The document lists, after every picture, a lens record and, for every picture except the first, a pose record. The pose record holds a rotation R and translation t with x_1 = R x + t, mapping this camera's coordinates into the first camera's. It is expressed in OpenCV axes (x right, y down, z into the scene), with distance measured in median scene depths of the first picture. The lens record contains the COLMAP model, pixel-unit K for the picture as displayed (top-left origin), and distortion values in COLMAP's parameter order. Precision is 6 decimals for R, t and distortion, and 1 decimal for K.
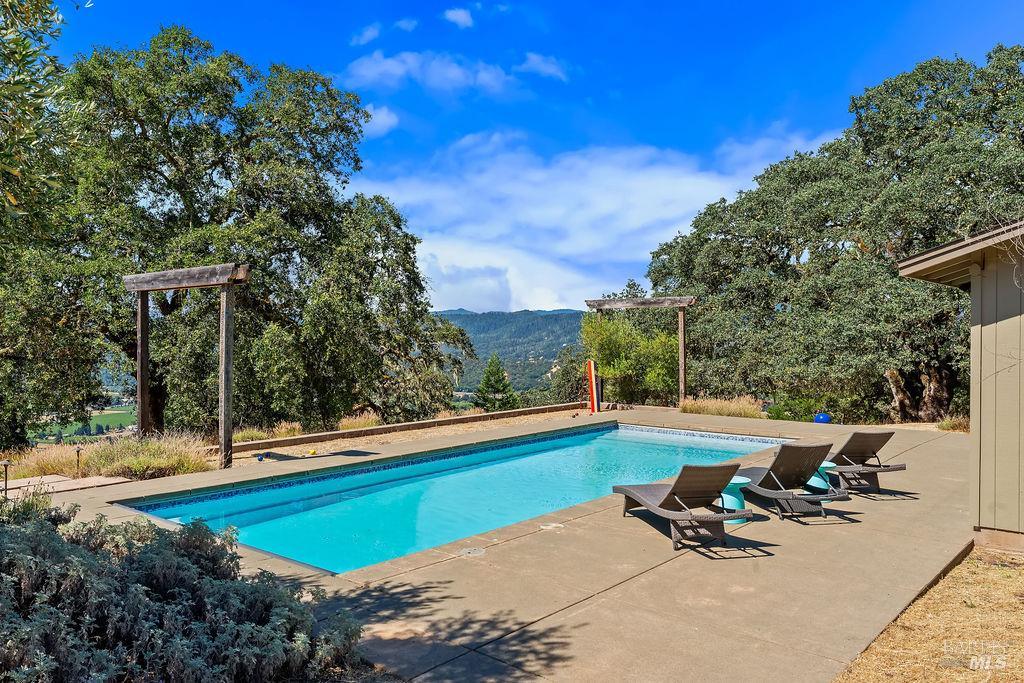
lens RADIAL K [[798.2, 0, 512.0], [0, 798.2, 341.5], [0, 0, 1]] dist [0.008698, 0.003079]
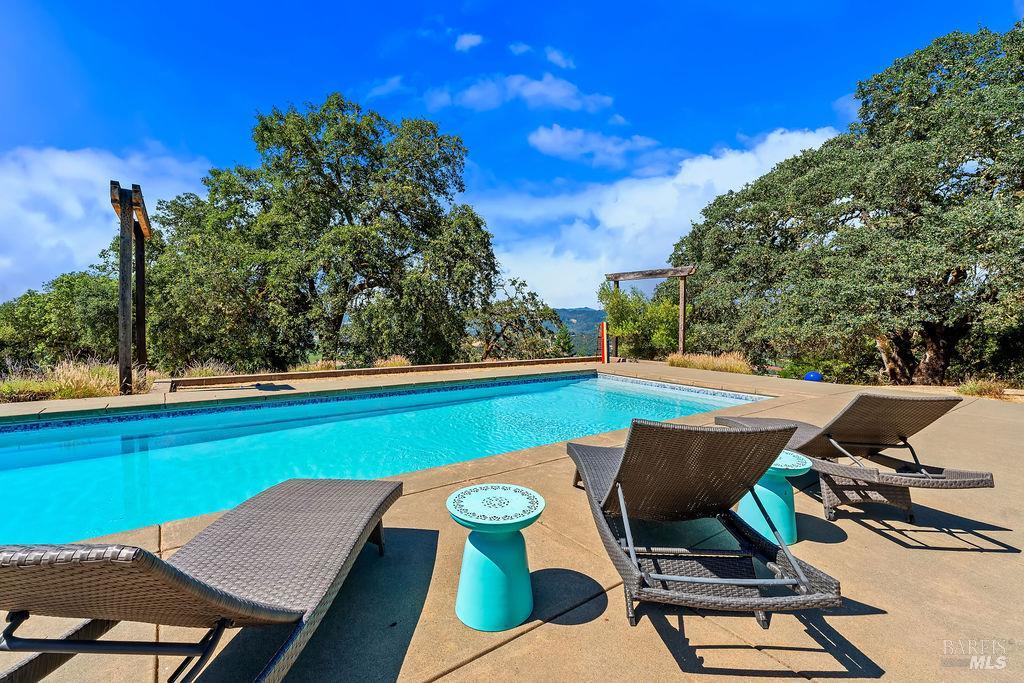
lens RADIAL K [[458.0, 0, 512.0], [0, 458.0, 341.5], [0, 0, 1]] dist [-0.010885, 0.006279]
pose [[0.973526, 0.027523, -0.226913, 0.122200], [-0.020215, 0.999201, 0.034469, 0.032736], [0.227680, -0.028969, 0.973305, 0.293527]]
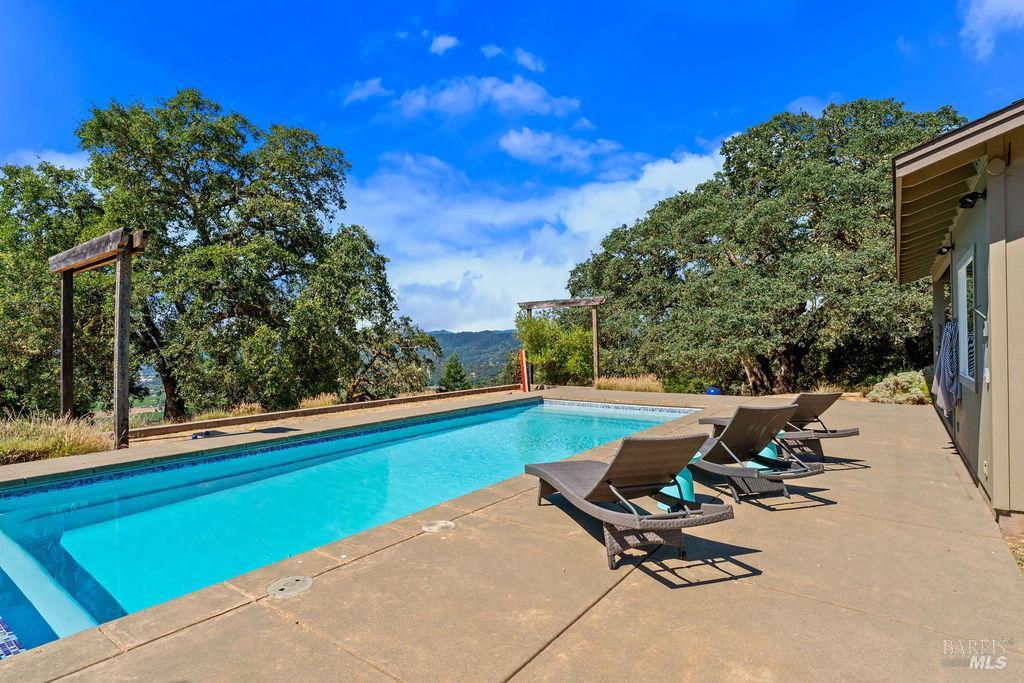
lens RADIAL K [[532.2, 0, 512.0], [0, 532.2, 341.5], [0, 0, 1]] dist [-0.003160, 0.000683]
pose [[0.997956, -0.011760, 0.062815, 0.031488], [0.013015, 0.999723, -0.019608, 0.026709], [-0.062567, 0.020385, 0.997833, 0.182753]]
